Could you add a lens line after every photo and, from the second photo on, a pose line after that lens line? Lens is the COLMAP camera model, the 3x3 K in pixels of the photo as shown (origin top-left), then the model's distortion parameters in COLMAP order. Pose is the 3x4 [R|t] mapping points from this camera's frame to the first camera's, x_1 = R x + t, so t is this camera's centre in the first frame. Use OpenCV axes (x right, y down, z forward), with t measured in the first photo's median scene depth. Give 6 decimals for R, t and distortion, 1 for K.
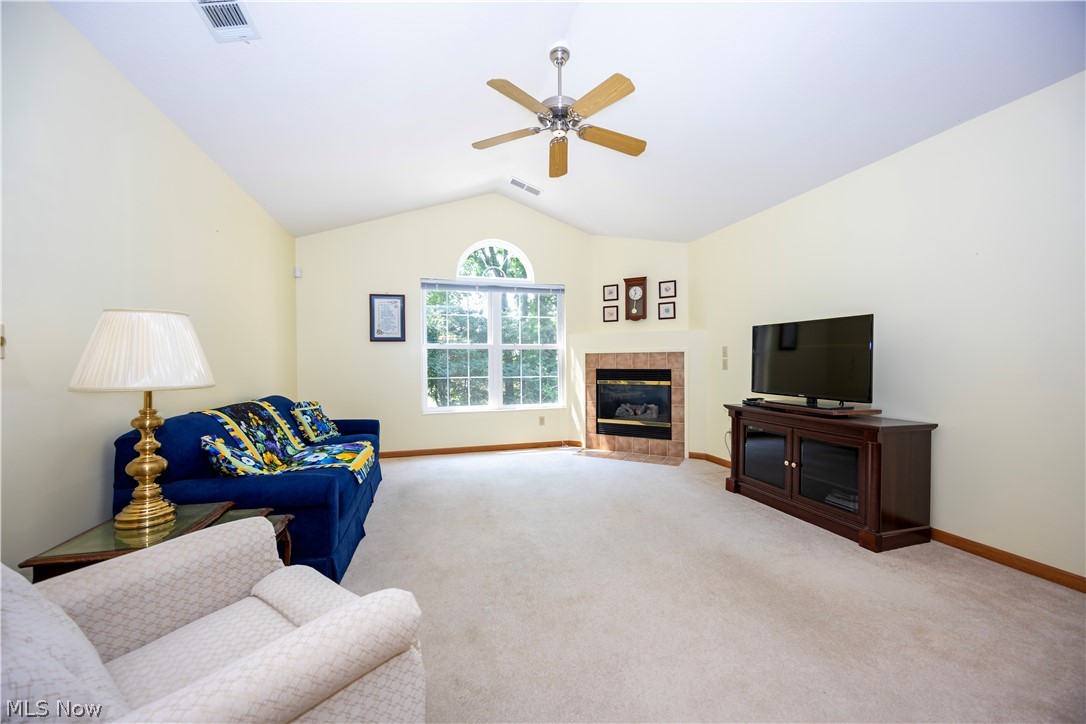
lens RADIAL K [[413.2, 0, 540.1], [0, 413.2, 362.9], [0, 0, 1]] dist [-0.001162, 0.000943]
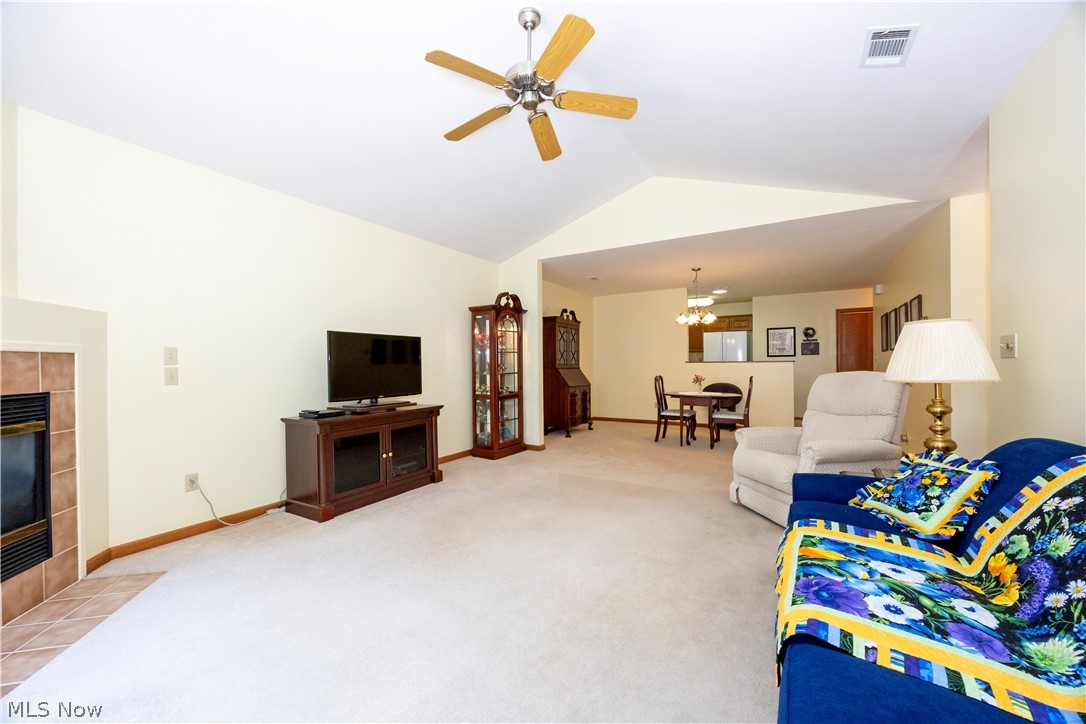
lens RADIAL K [[413.2, 0, 544.6], [0, 413.2, 361.7], [0, 0, 1]] dist [-0.001162, 0.000943]
pose [[-0.682936, 0.013237, 0.730358, -0.347358], [0.016428, 0.999861, -0.002760, -0.006502], [-0.730293, 0.010113, -0.683059, 0.907385]]
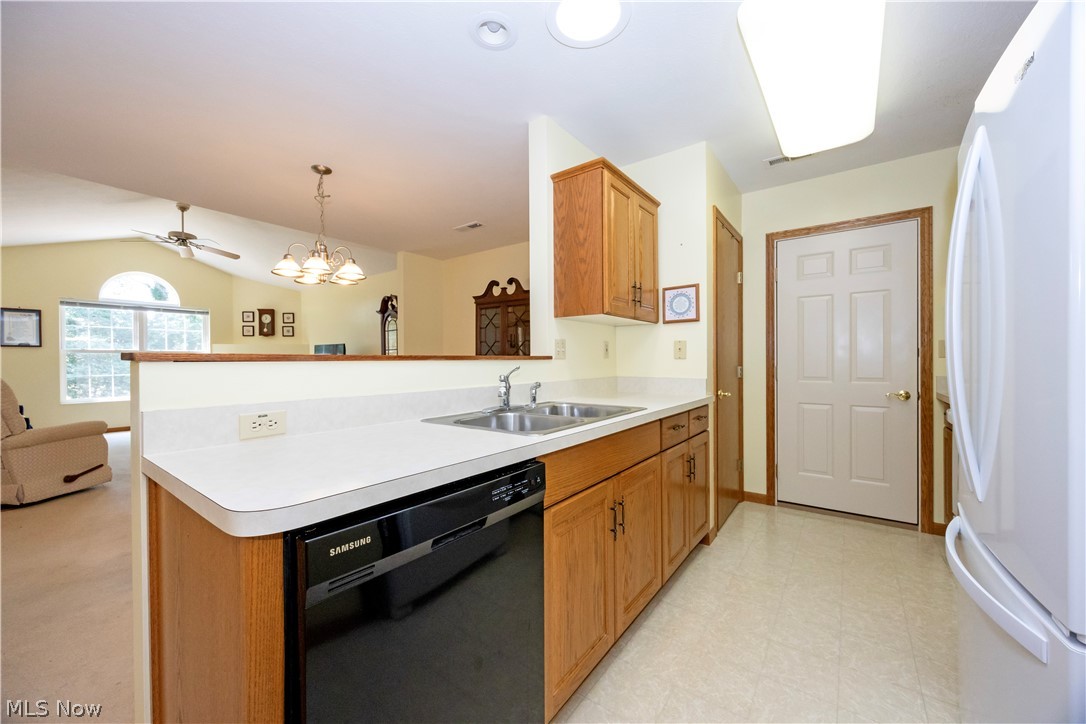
lens RADIAL K [[413.2, 0, 541.1], [0, 413.2, 365.6], [0, 0, 1]] dist [-0.001162, 0.000943]
pose [[0.797307, -0.004275, 0.603559, 0.125447], [0.003597, 0.999991, 0.002331, 0.007410], [-0.603564, 0.000313, 0.797315, -0.914557]]
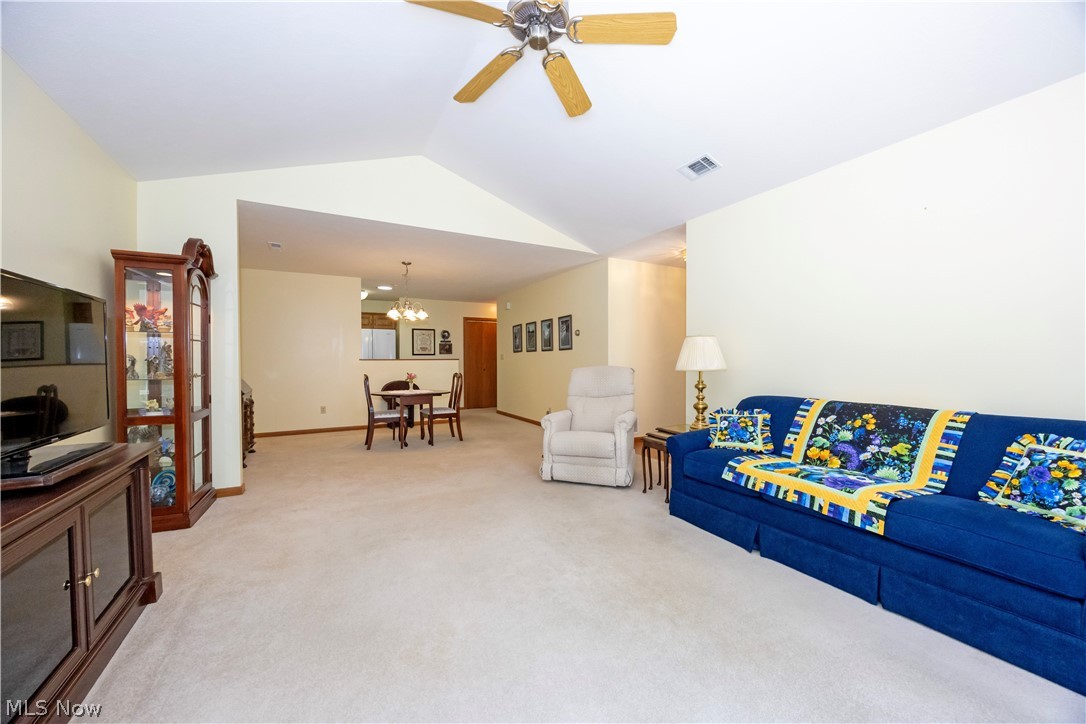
lens RADIAL K [[413.2, 0, 543.4], [0, 413.2, 363.1], [0, 0, 1]] dist [-0.001162, 0.000943]
pose [[-0.974536, 0.010447, -0.223986, 0.121640], [0.006871, 0.999836, 0.016740, -0.008253], [0.224124, 0.014774, -0.974449, 0.981054]]
